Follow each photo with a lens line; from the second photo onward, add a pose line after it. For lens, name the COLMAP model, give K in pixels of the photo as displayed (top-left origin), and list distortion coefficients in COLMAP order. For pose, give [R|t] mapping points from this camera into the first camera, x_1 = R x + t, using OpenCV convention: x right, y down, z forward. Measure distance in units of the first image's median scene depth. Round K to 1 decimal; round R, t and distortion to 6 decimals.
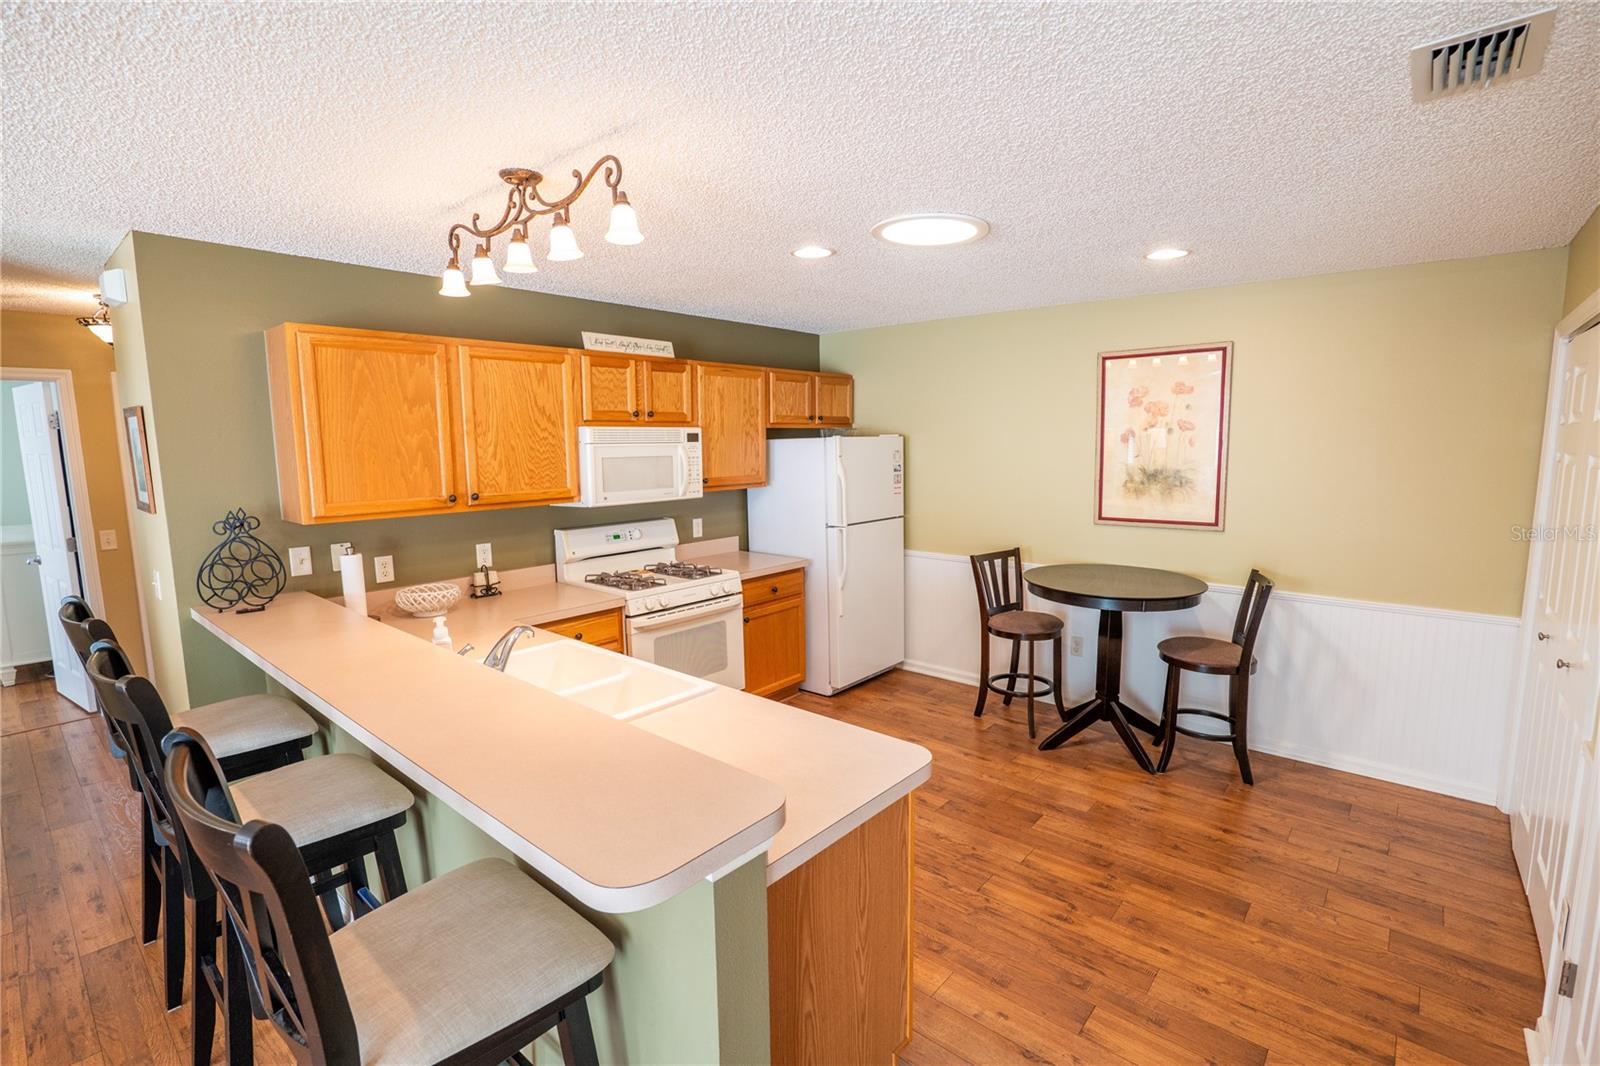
lens RADIAL K [[731.4, 0, 805.3], [0, 731.4, 531.9], [0, 0, 1]] dist [-0.025936, 0.007709]
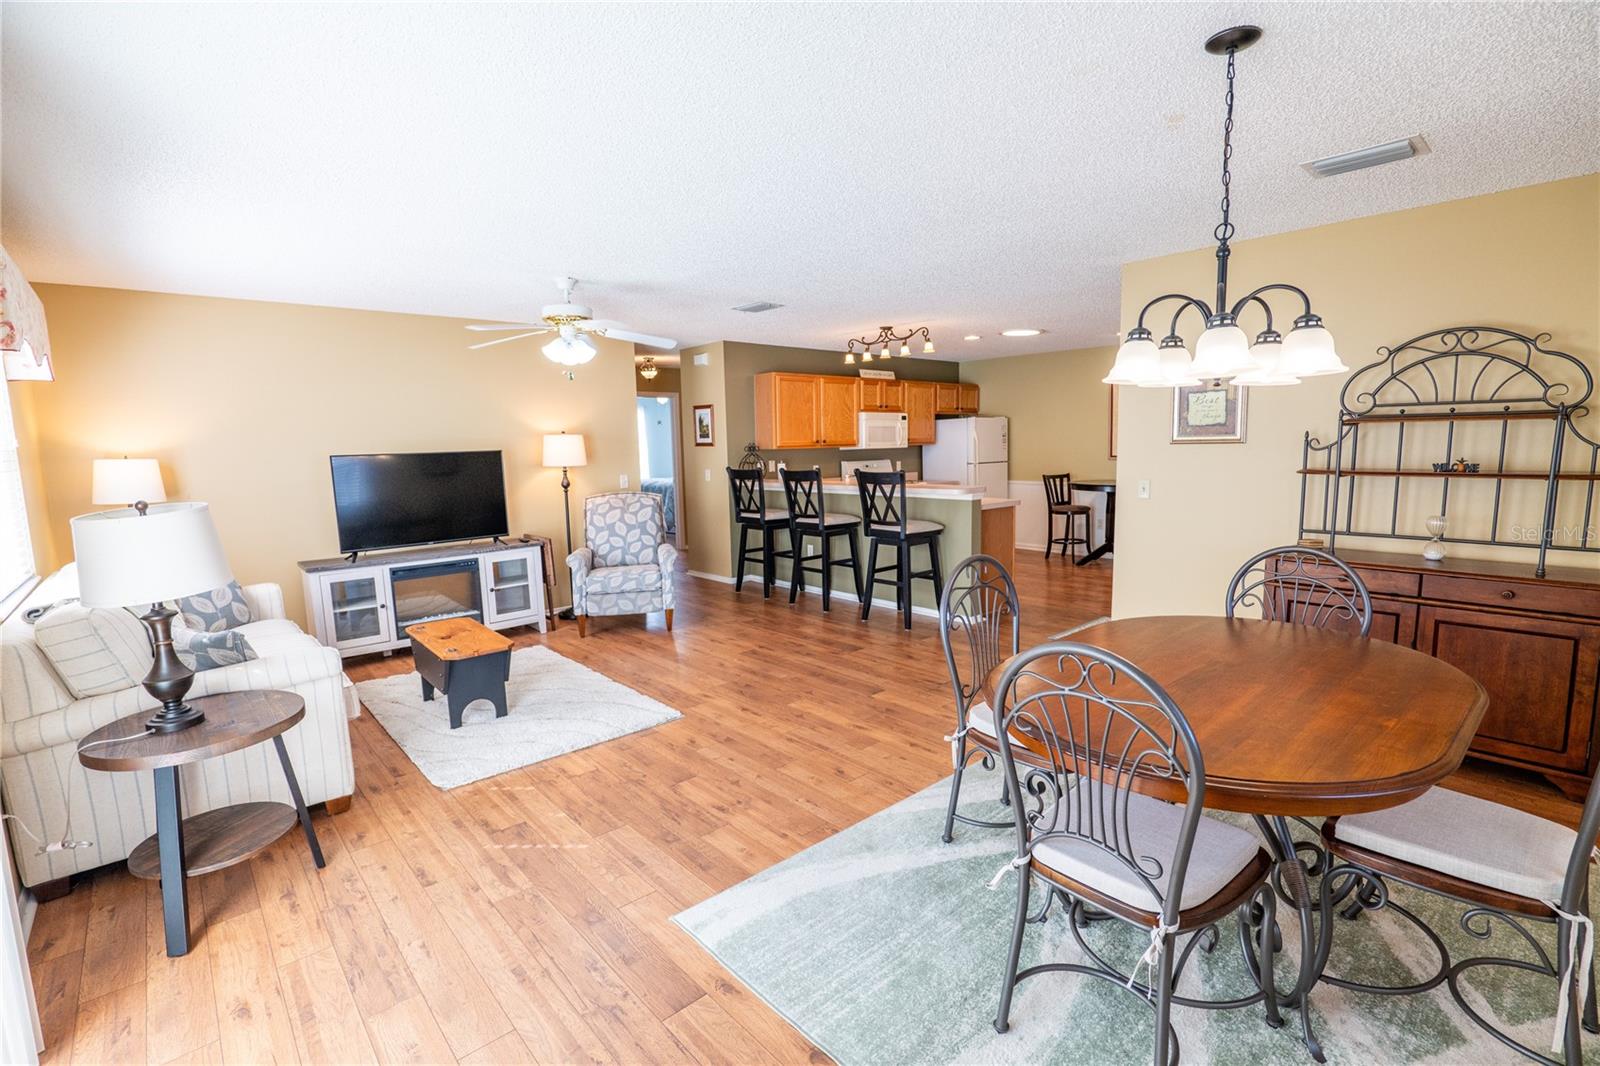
lens RADIAL K [[731.4, 0, 805.3], [0, 731.4, 531.9], [0, 0, 1]] dist [-0.025936, 0.007709]
pose [[0.991569, 0.003893, -0.129522, -0.161164], [-0.004212, 0.999989, -0.002184, 0.198046], [0.129512, 0.002711, 0.991574, -1.079084]]
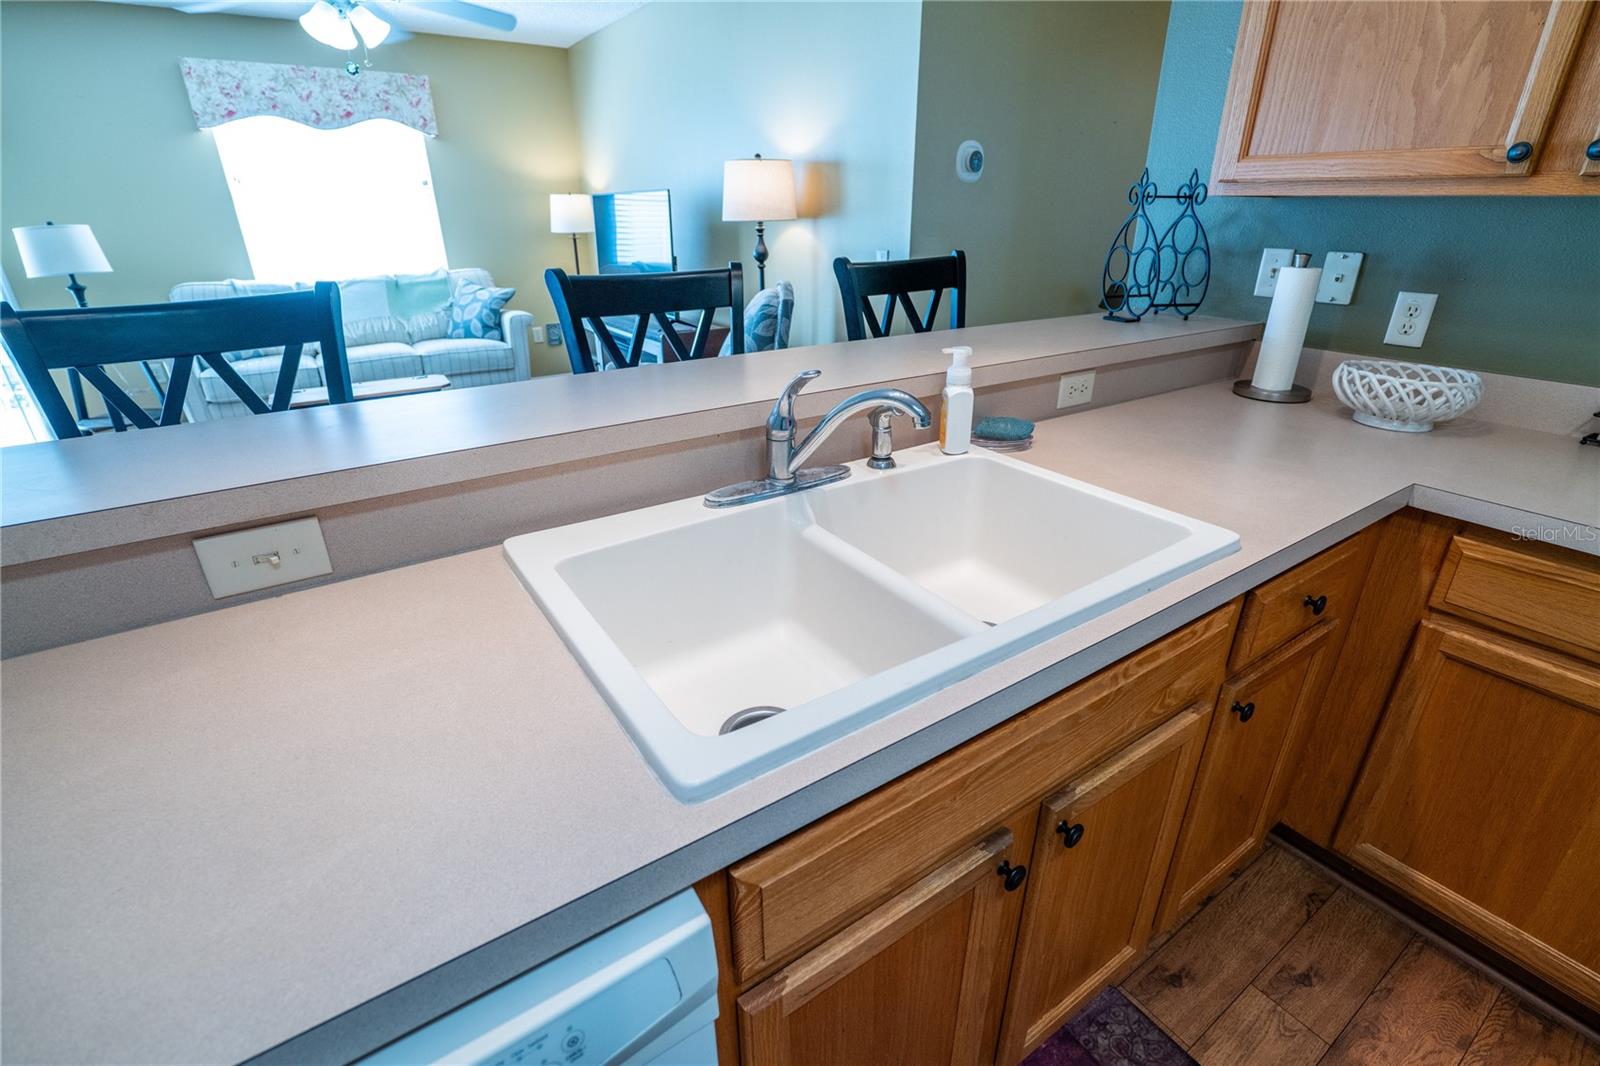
lens RADIAL K [[731.4, 0, 805.3], [0, 731.4, 531.9], [0, 0, 1]] dist [-0.025936, 0.007709]
pose [[-0.260859, 0.401402, -0.877969, 0.029142], [-0.119963, 0.888929, 0.442056, 0.008844], [0.957894, 0.220638, -0.183731, 0.572473]]
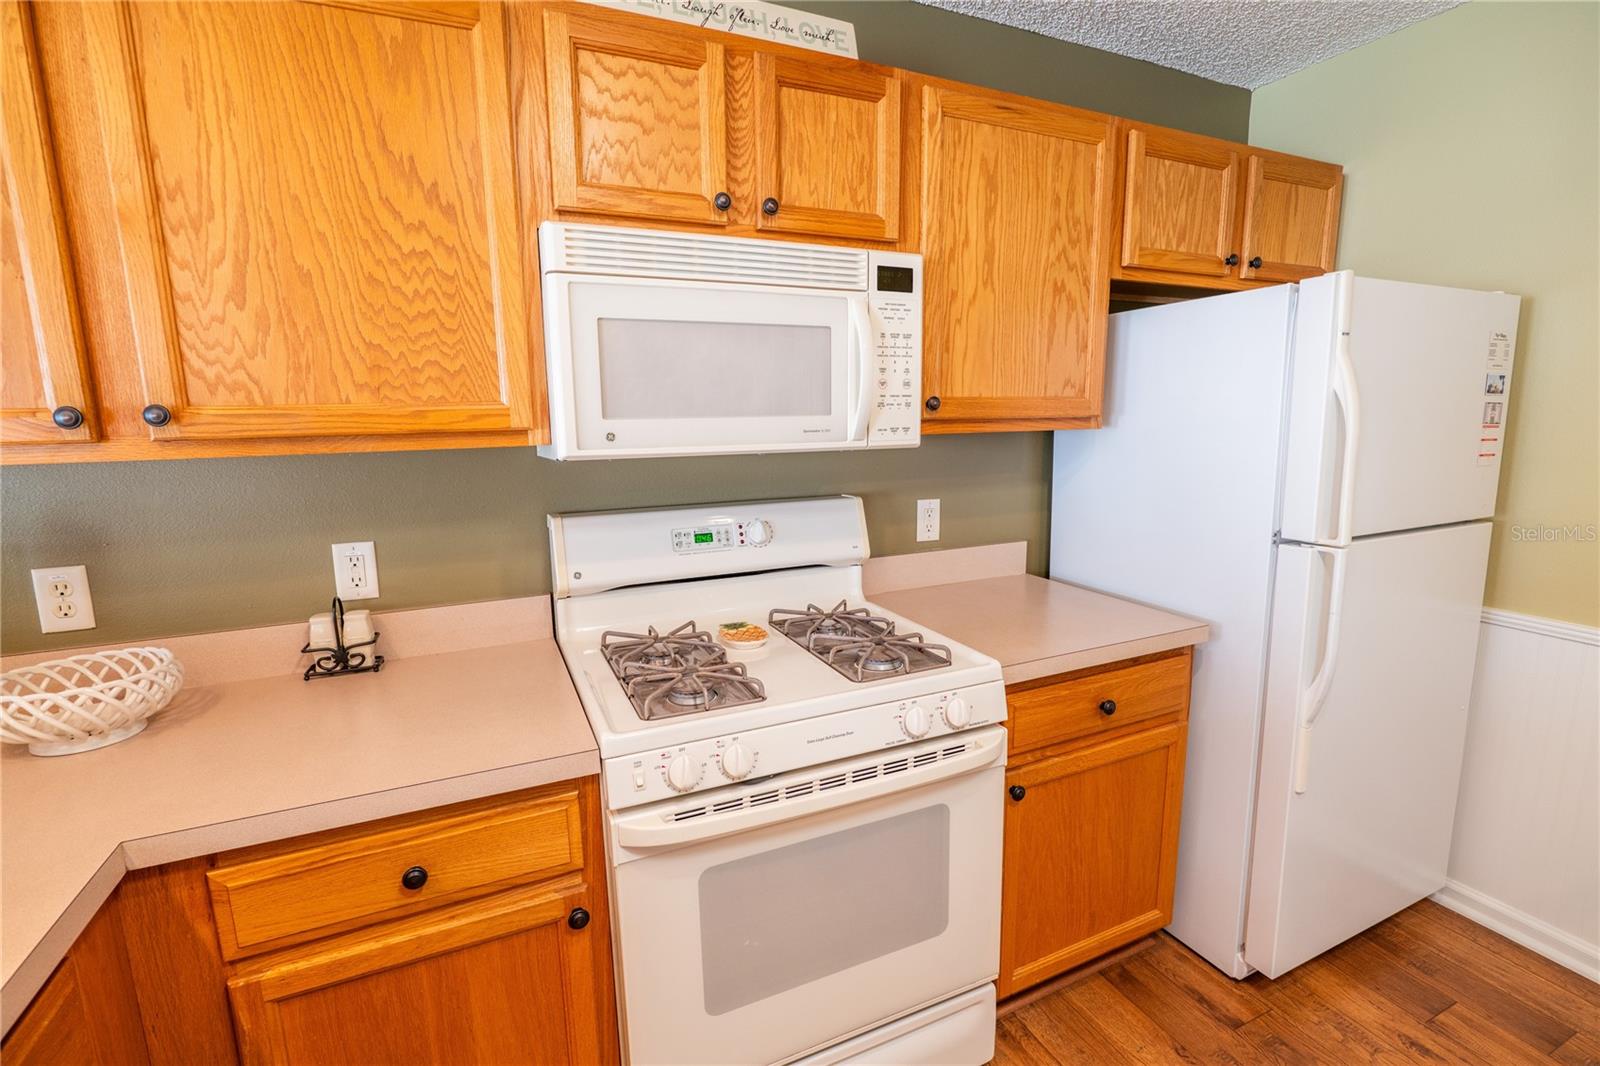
lens RADIAL K [[731.4, 0, 805.3], [0, 731.4, 531.9], [0, 0, 1]] dist [-0.025936, 0.007709]
pose [[0.907841, 0.066731, -0.413970, -0.035941], [-0.048477, 0.997339, 0.054458, -0.021364], [0.416502, -0.029371, 0.908660, 0.646084]]
